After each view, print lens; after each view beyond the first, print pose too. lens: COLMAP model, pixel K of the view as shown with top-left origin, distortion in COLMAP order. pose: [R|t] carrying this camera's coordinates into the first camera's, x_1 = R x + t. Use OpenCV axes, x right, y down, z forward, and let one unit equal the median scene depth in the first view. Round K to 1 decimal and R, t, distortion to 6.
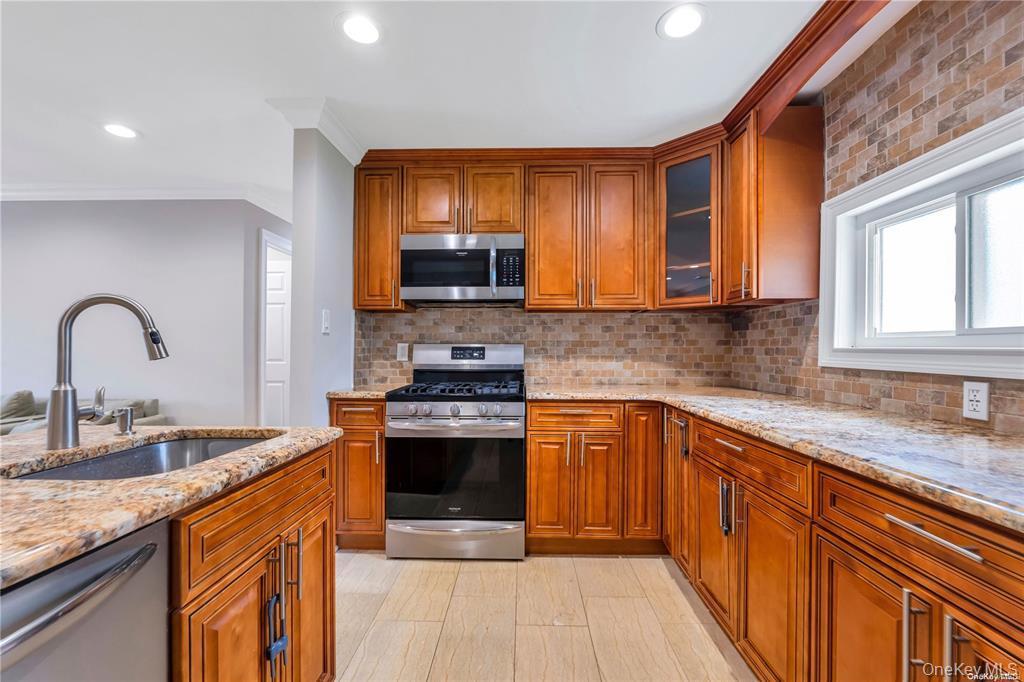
lens RADIAL K [[419.6, 0, 511.5], [0, 419.6, 349.3], [0, 0, 1]] dist [-0.014104, -0.000159]
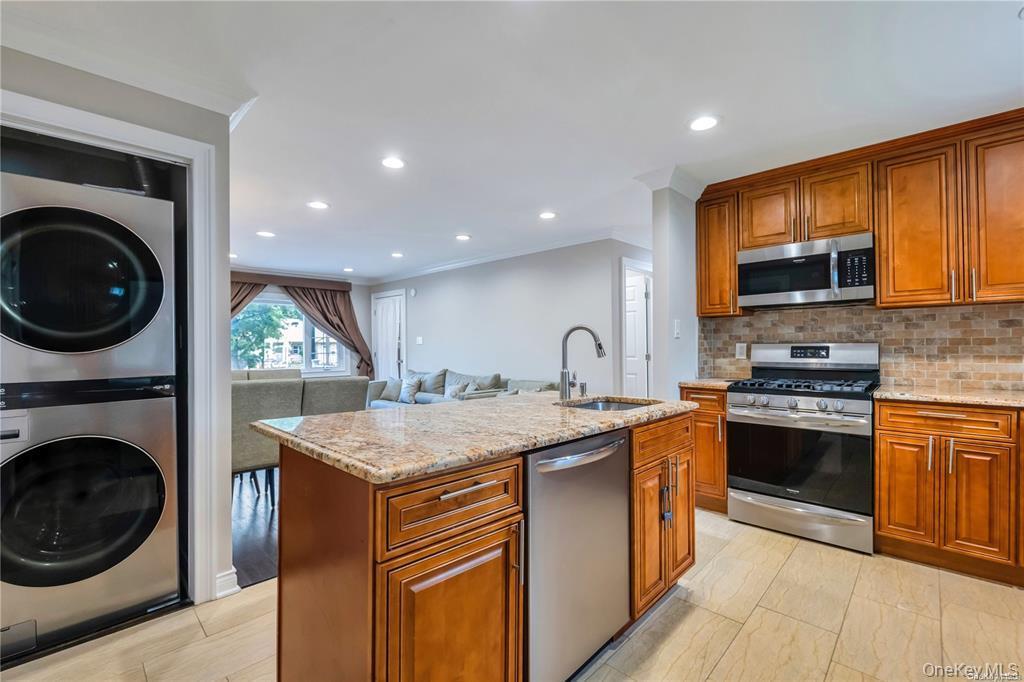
lens RADIAL K [[433.1, 0, 509.8], [0, 433.1, 339.9], [0, 0, 1]] dist [-0.009878, 0.000017]
pose [[0.733980, -0.016289, -0.678976, 0.095208], [0.008529, 0.999855, -0.014767, -0.014670], [0.679118, 0.005047, 0.734012, -0.359368]]
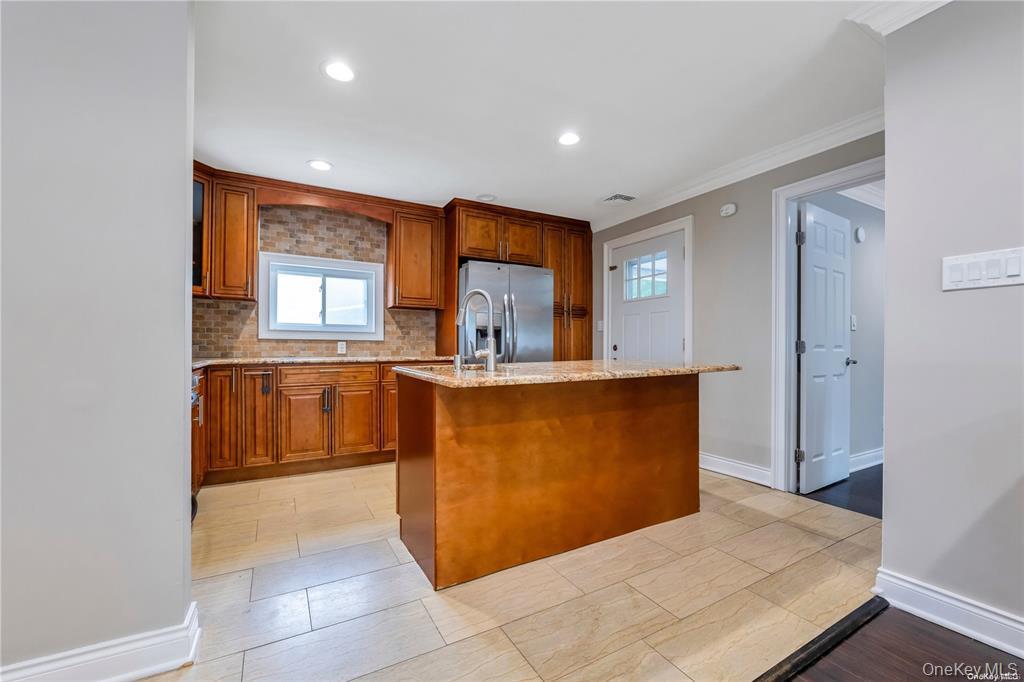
lens RADIAL K [[419.6, 0, 511.5], [0, 419.6, 349.3], [0, 0, 1]] dist [-0.014104, -0.000159]
pose [[-0.513680, -0.012390, 0.857892, -1.203320], [-0.005977, 0.999923, 0.010862, 0.051172], [-0.857961, 0.000452, -0.513714, 0.824634]]
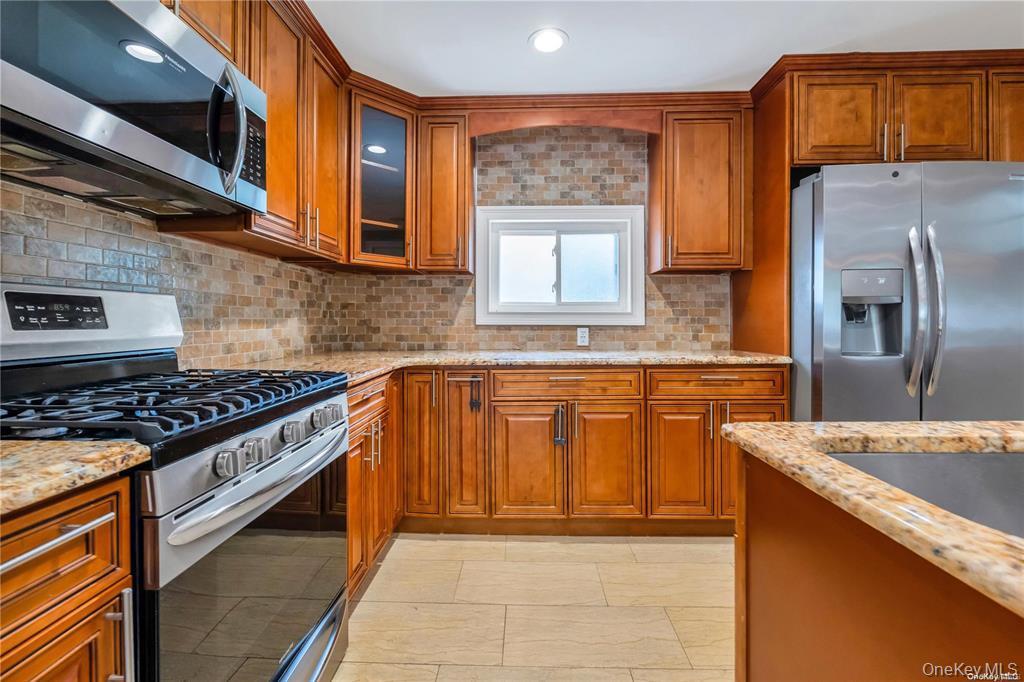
lens RADIAL K [[439.5, 0, 509.3], [0, 439.5, 323.3], [0, 0, 1]] dist [-0.002563, -0.000131]
pose [[0.008168, -0.007082, 0.999942, -0.589637], [0.003190, 0.999970, 0.007056, 0.021605], [-0.999962, 0.003132, 0.008191, 0.732809]]
